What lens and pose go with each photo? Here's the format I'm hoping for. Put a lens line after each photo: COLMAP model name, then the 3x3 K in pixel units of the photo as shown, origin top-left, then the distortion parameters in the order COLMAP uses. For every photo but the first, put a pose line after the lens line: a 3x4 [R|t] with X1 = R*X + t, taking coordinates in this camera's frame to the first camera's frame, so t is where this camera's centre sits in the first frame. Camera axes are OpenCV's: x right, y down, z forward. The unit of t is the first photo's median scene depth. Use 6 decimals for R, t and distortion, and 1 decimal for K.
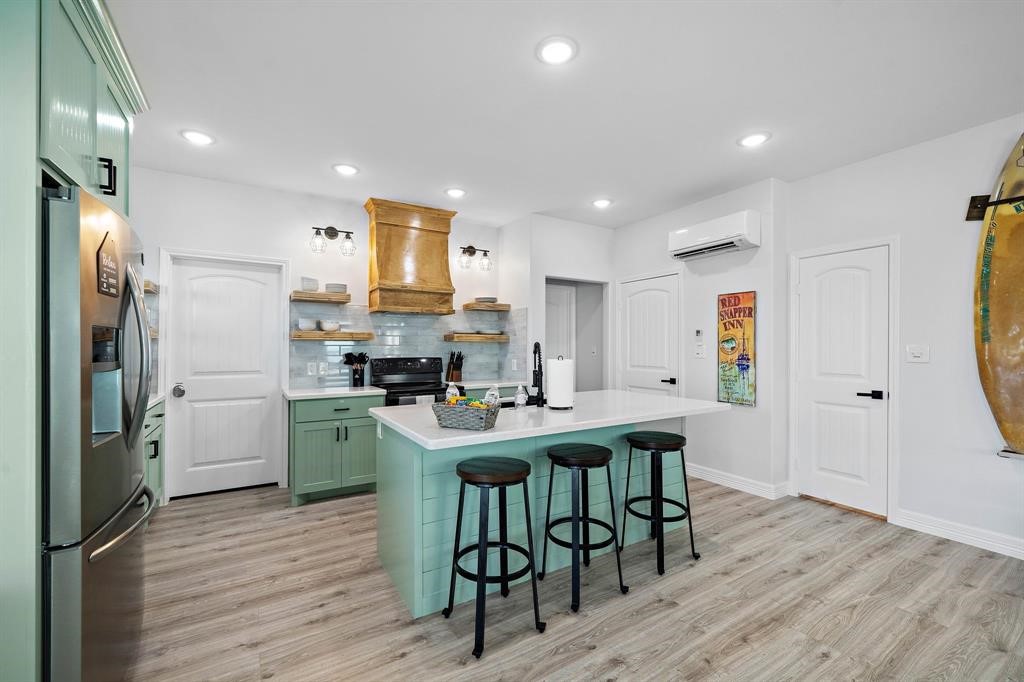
lens RADIAL K [[423.0, 0, 512.5], [0, 423.0, 342.2], [0, 0, 1]] dist [0.001013, -0.000047]
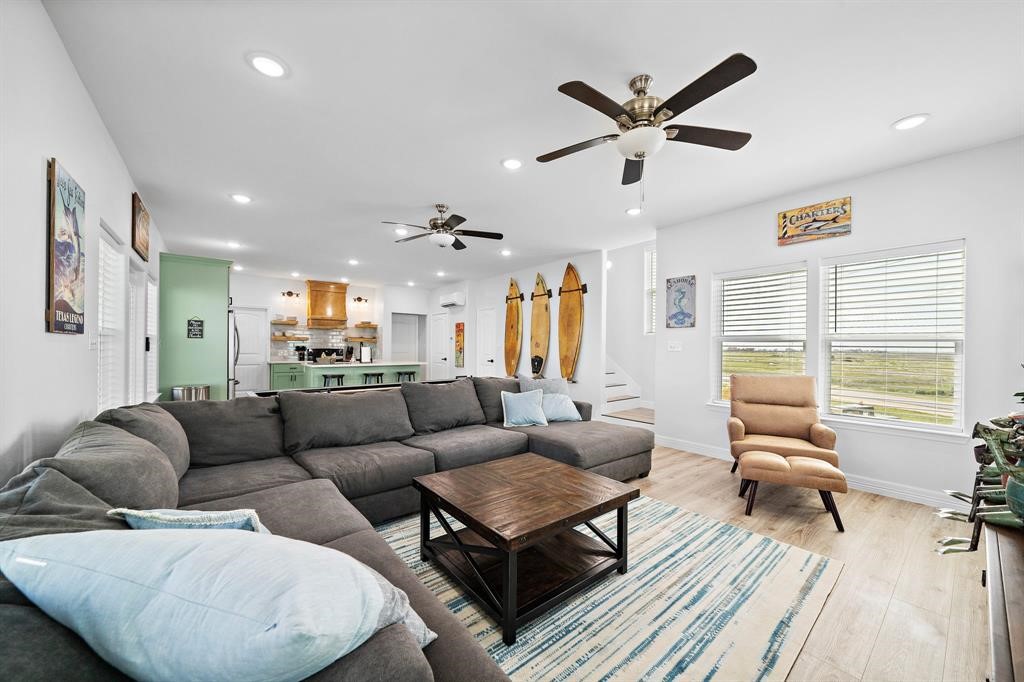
lens RADIAL K [[369.3, 0, 511.4], [0, 369.3, 344.7], [0, 0, 1]] dist [-0.001035, -0.000021]
pose [[0.993385, 0.005665, 0.114689, 0.544501], [-0.005893, 0.999981, 0.001654, 0.007891], [-0.114677, -0.002319, 0.993400, -1.142504]]
